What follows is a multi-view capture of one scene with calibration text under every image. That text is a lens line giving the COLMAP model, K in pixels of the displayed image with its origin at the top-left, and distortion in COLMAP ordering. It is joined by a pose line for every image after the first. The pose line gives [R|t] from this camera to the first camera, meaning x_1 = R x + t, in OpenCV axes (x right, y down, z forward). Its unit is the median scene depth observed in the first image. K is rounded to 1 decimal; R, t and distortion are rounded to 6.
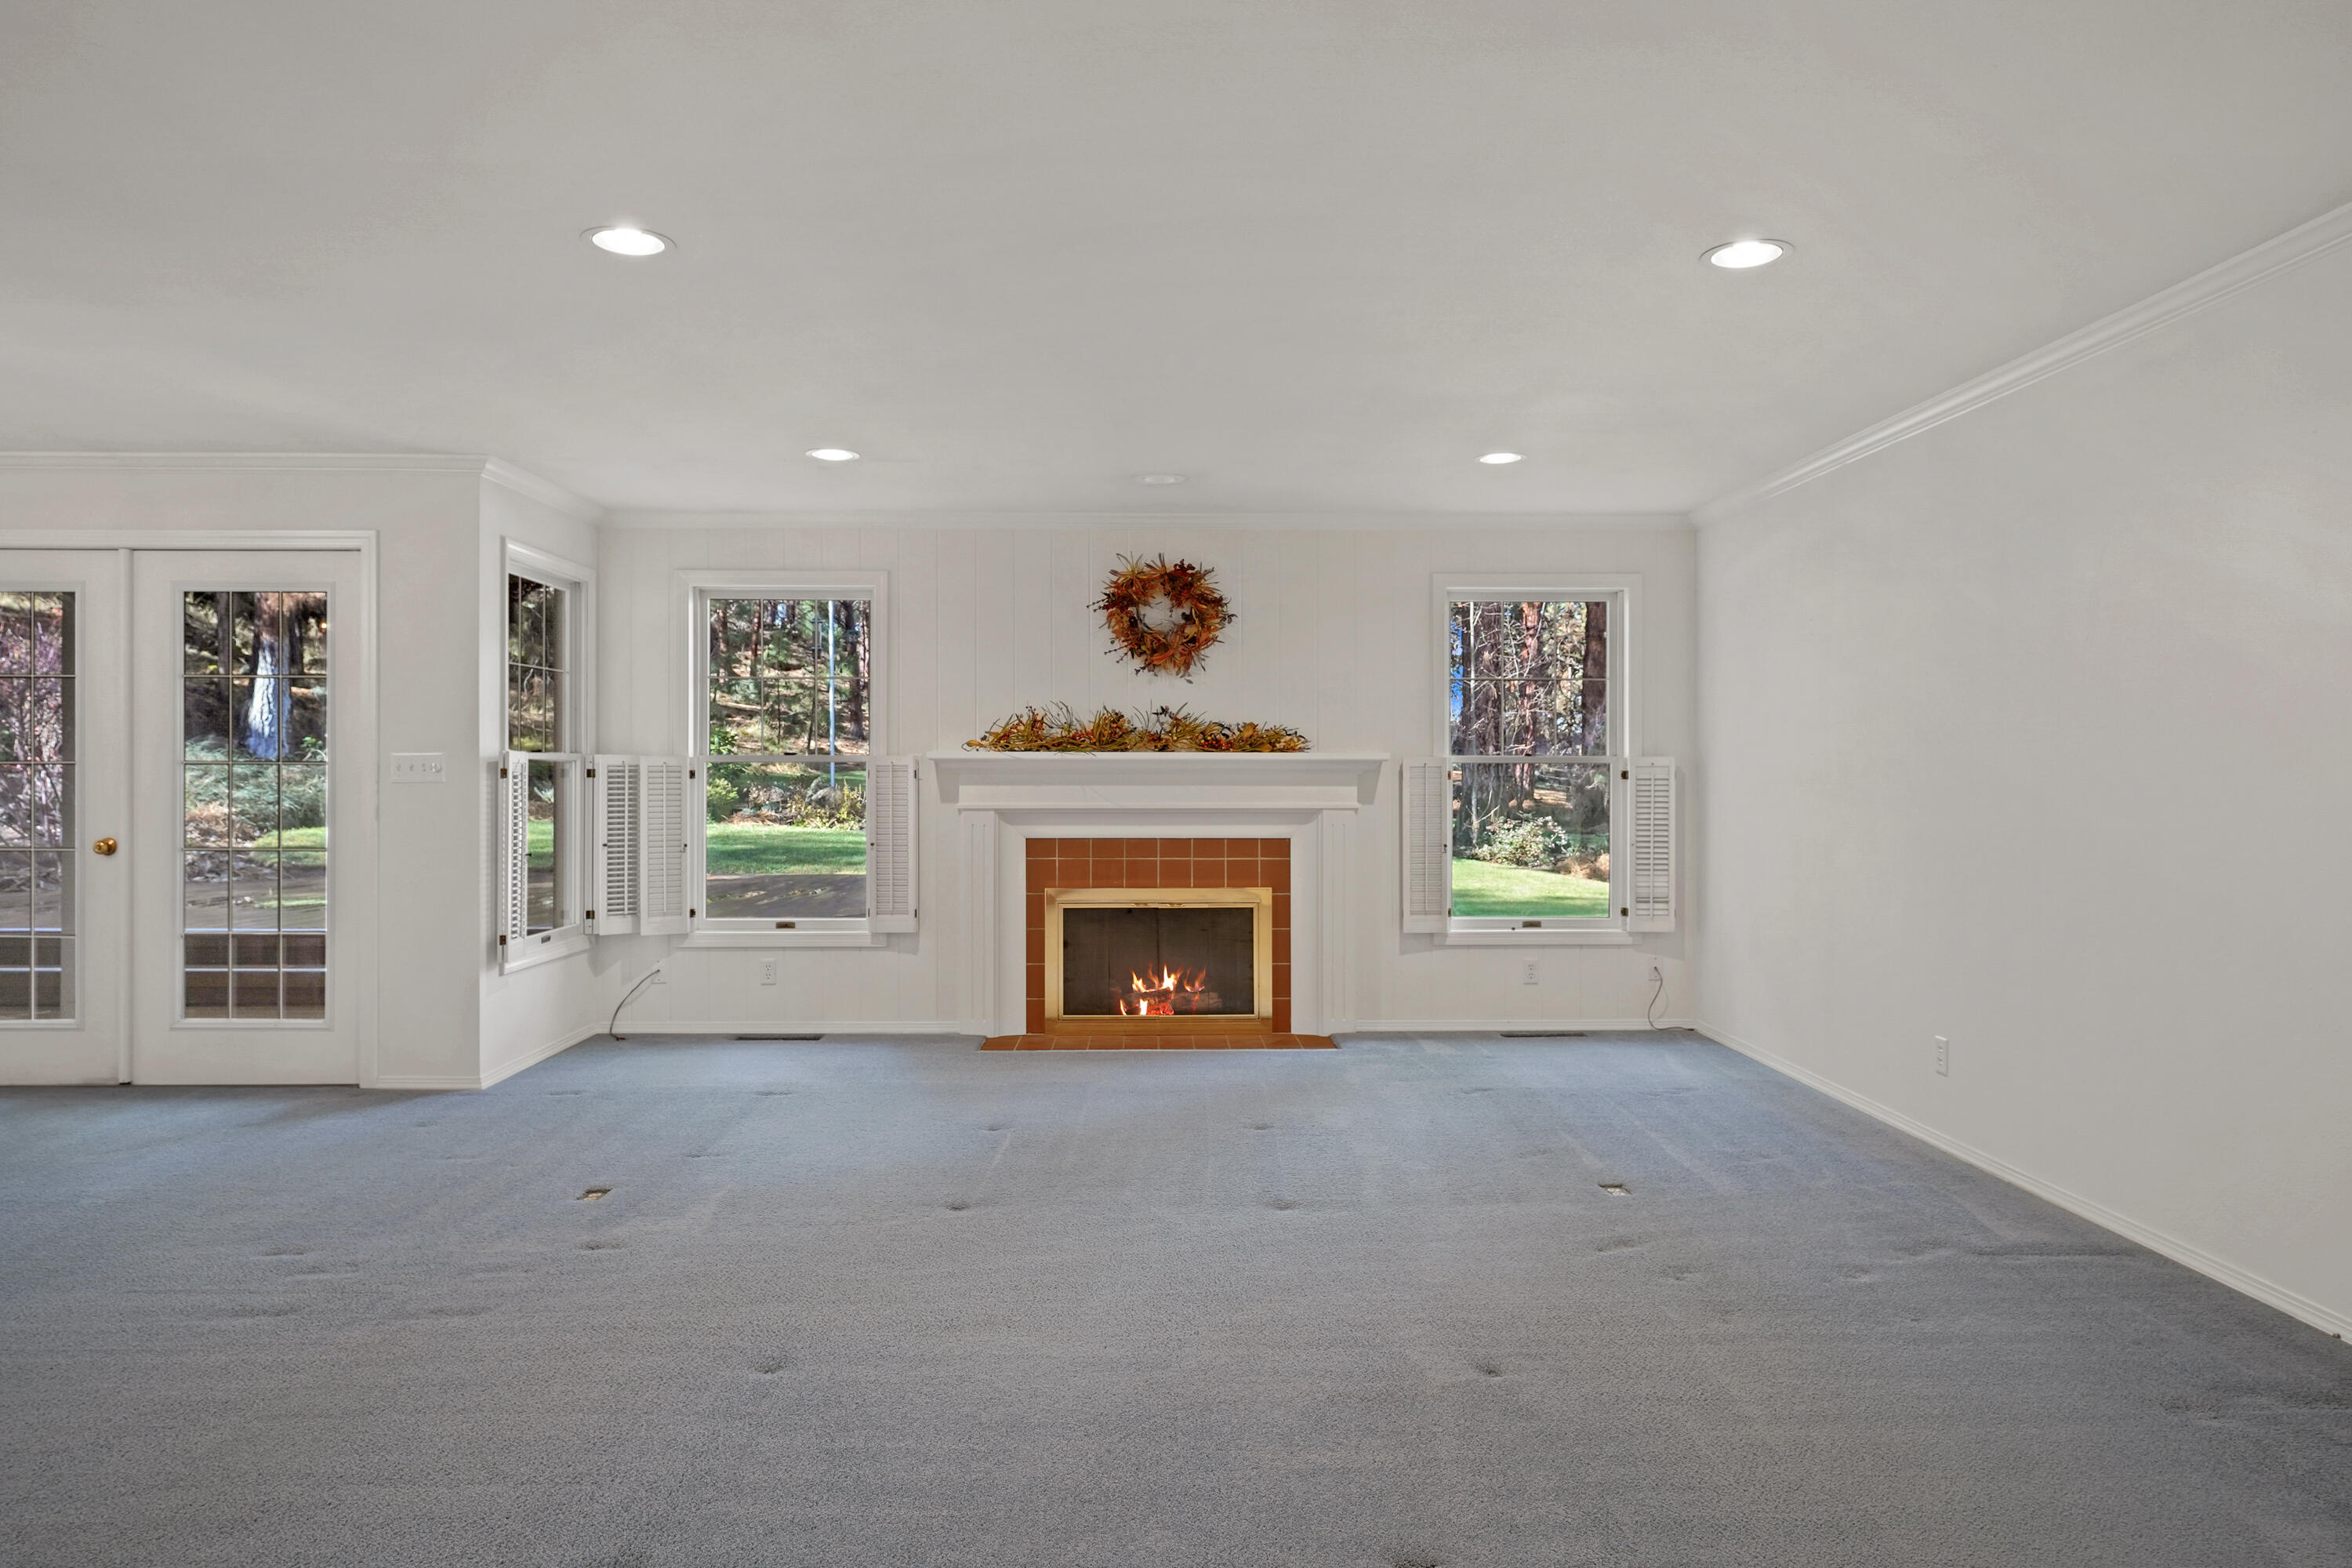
lens RADIAL K [[1478.3, 0, 1169.8], [0, 1478.3, 785.9], [0, 0, 1]] dist [-0.008704, 0.003454]
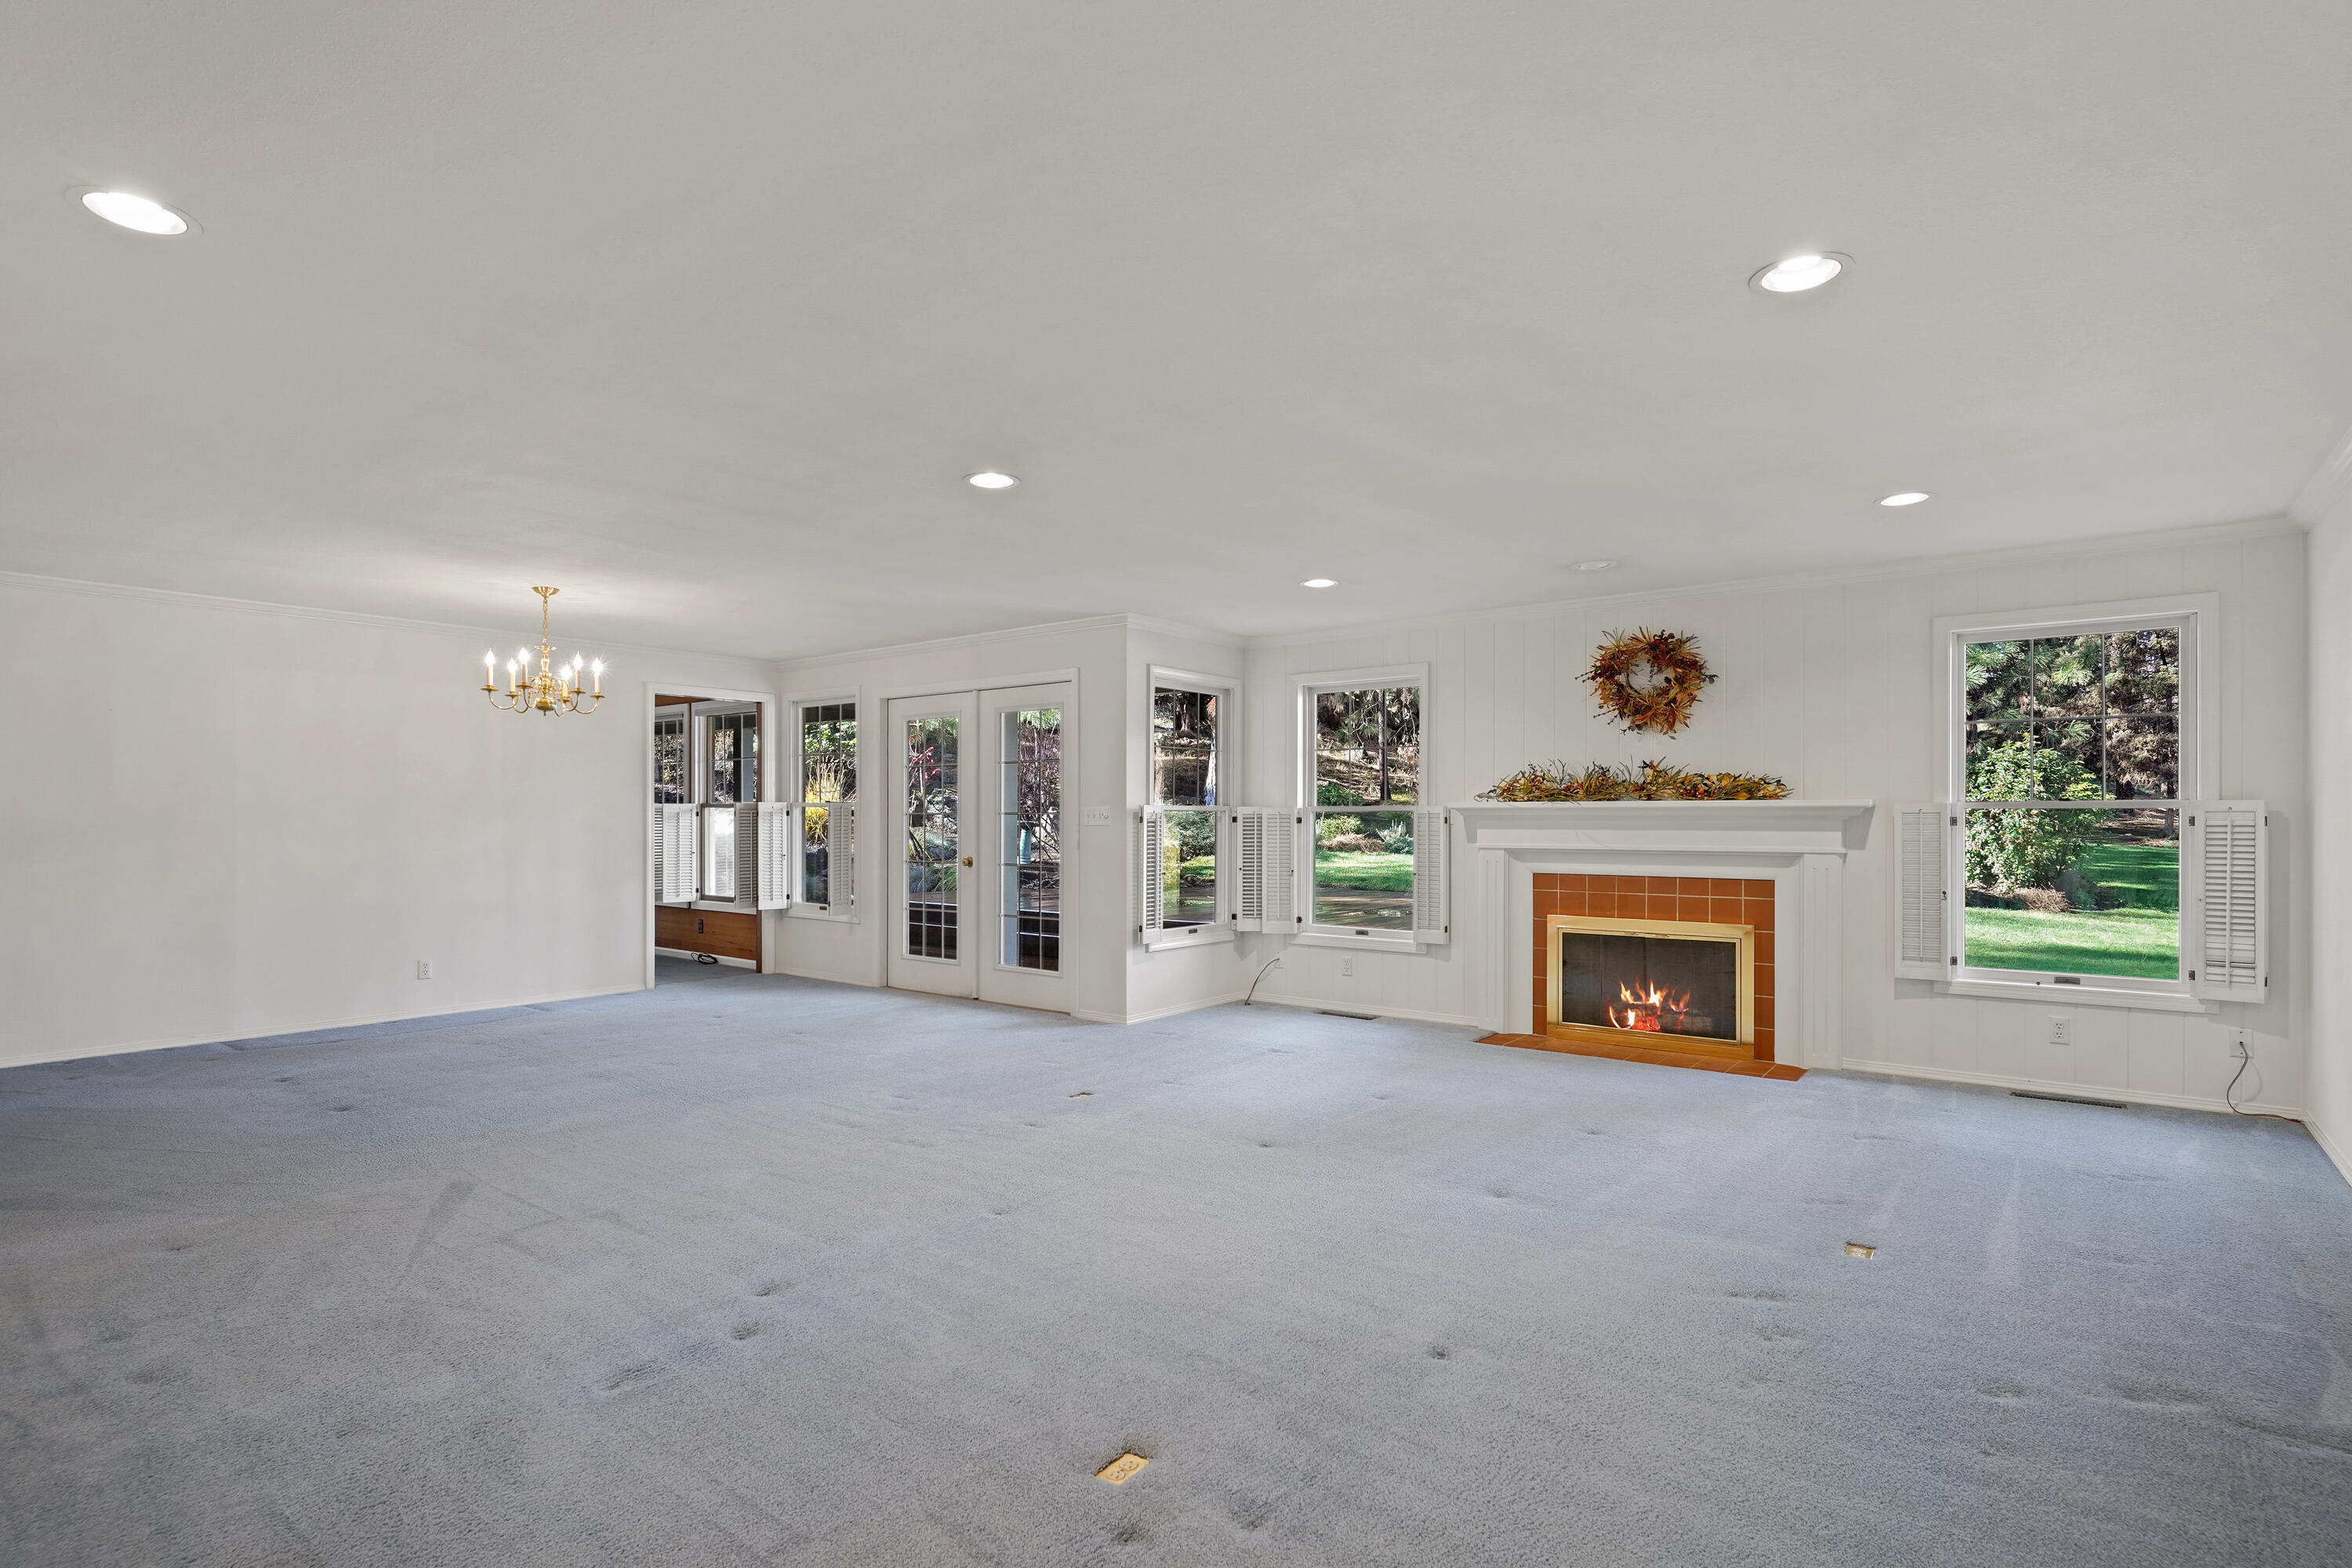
lens RADIAL K [[1140.2, 0, 1174.4], [0, 1140.2, 829.5], [0, 0, 1]] dist [-0.013375, 0.006551]
pose [[0.777095, 0.004980, -0.629364, 0.264319], [-0.004460, 0.999987, 0.002406, -0.001201], [0.629367, 0.000938, 0.777107, 0.088284]]
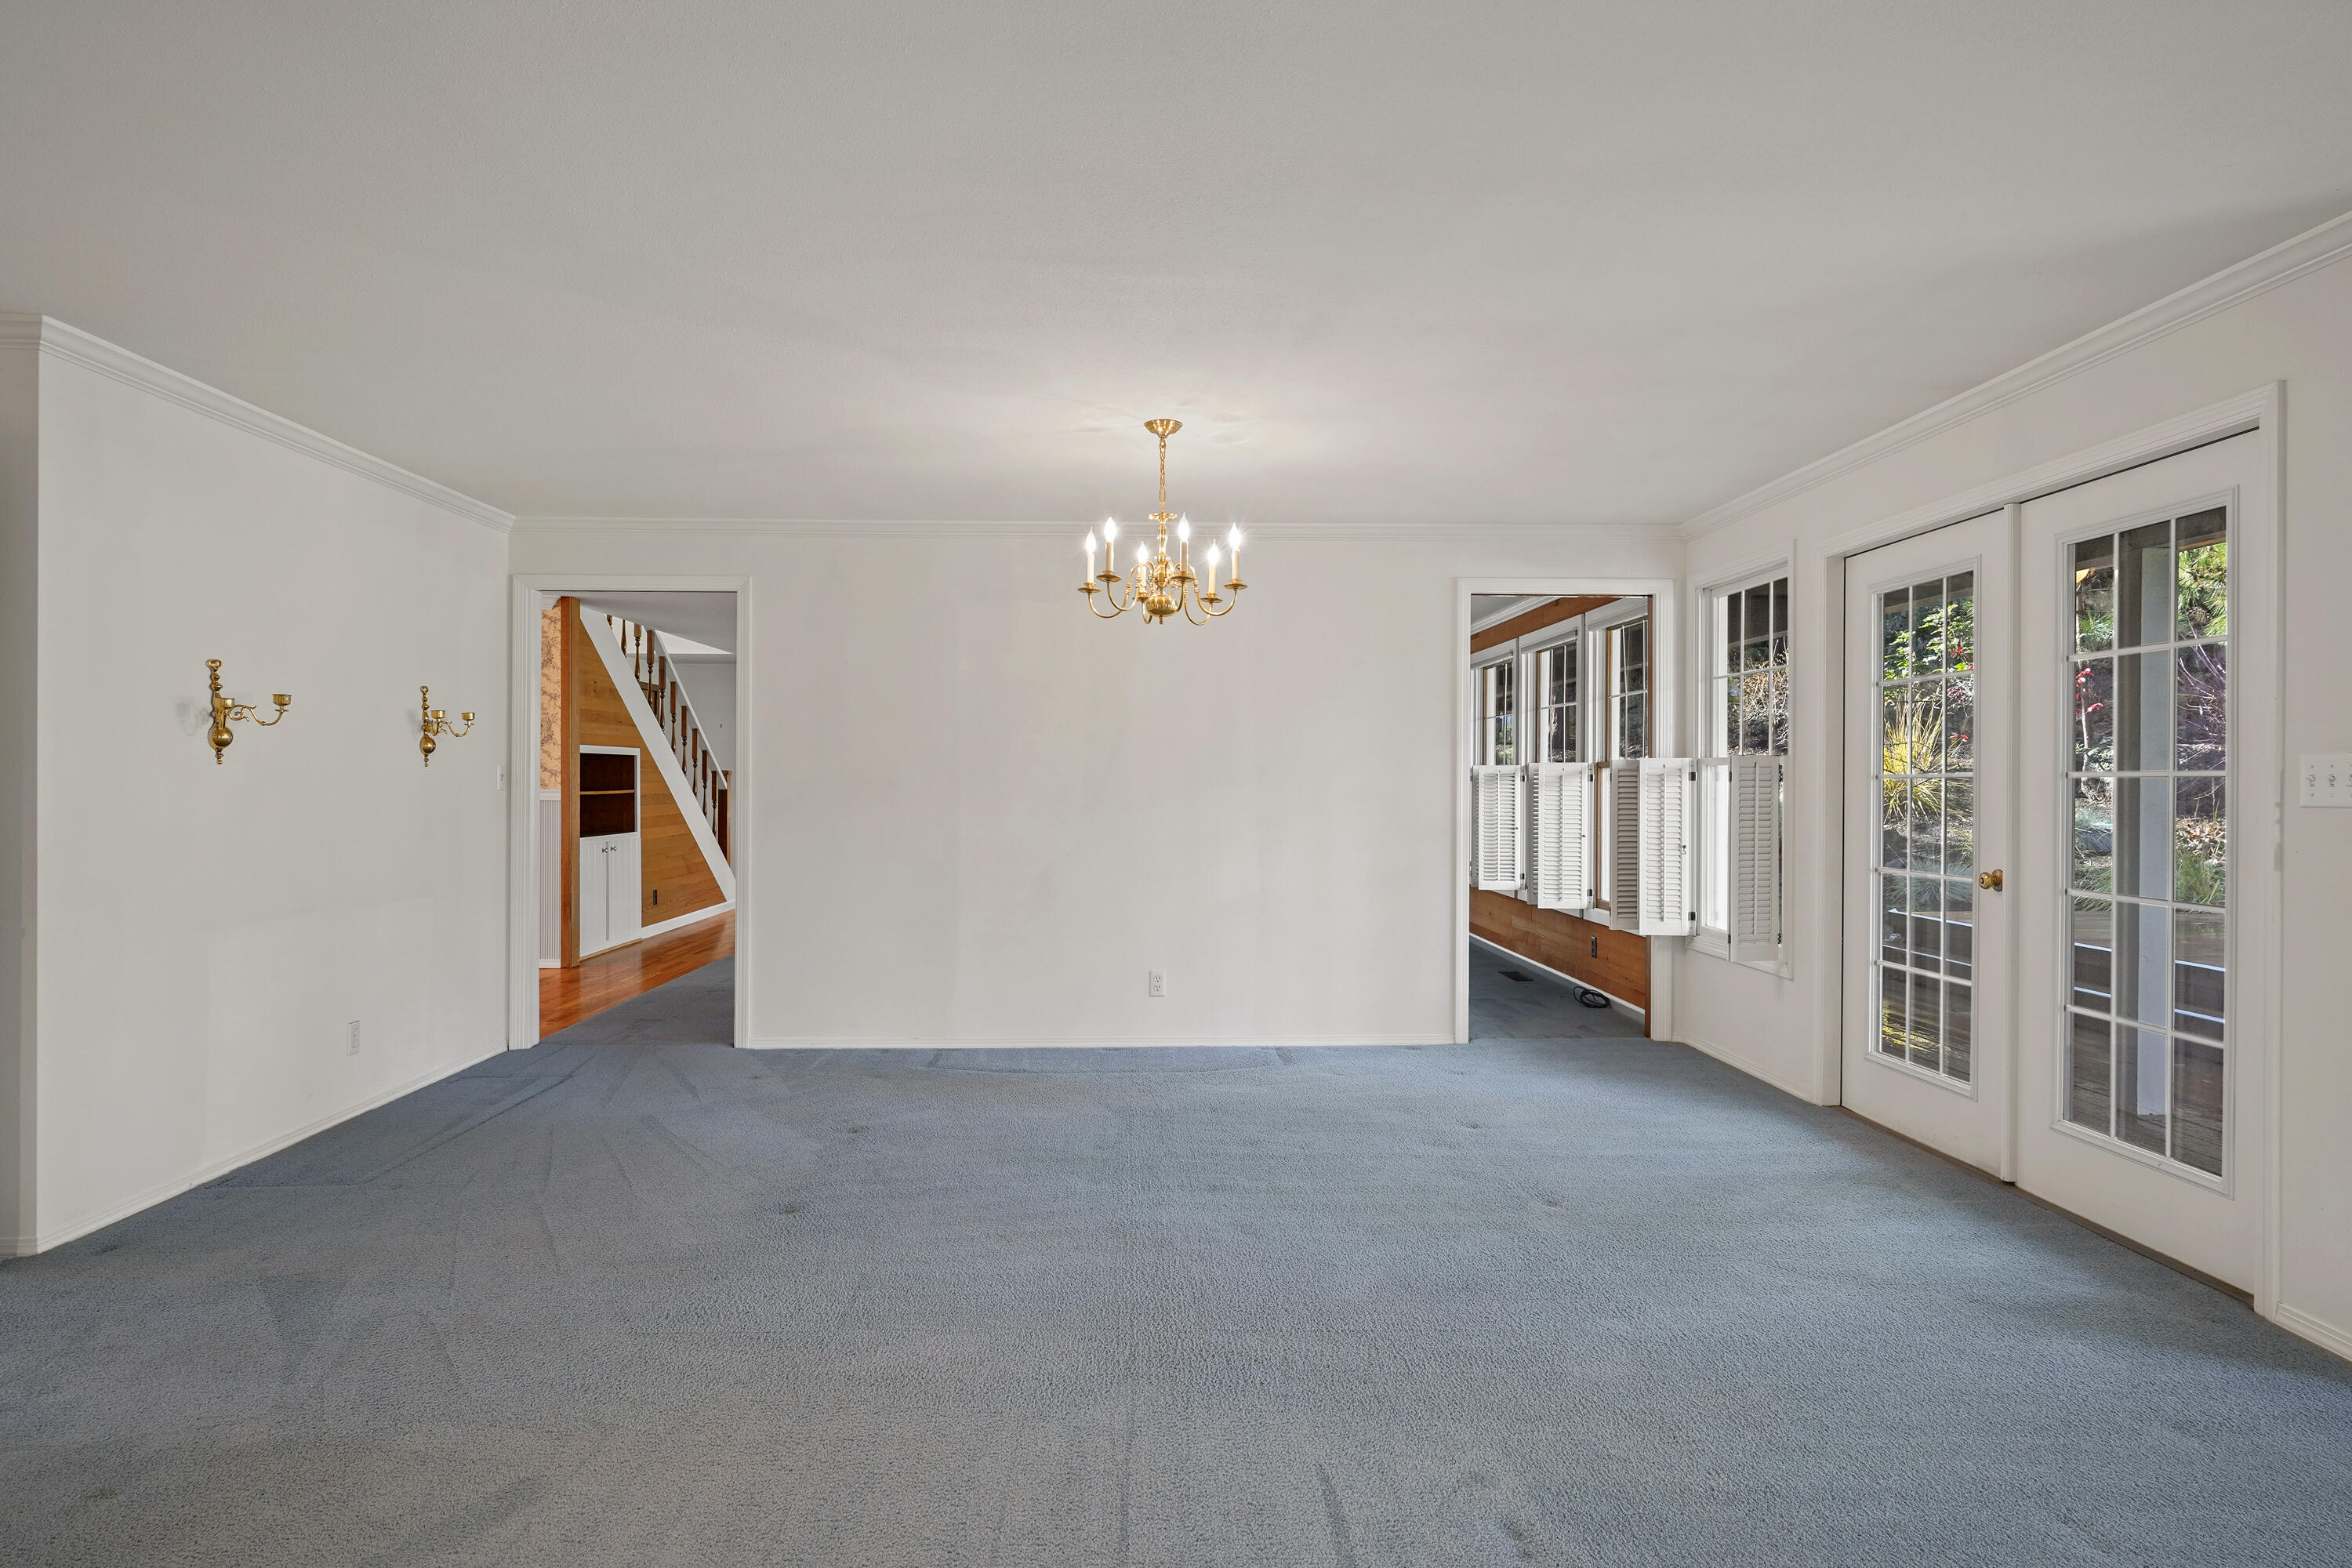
lens RADIAL K [[1291.4, 0, 1183.9], [0, 1291.4, 790.0], [0, 0, 1]] dist [-0.007311, 0.001541]
pose [[0.018287, 0.004436, -0.999823, -0.024409], [-0.010337, 0.999938, 0.004248, -0.005293], [0.999779, 0.010257, 0.018332, 0.456482]]
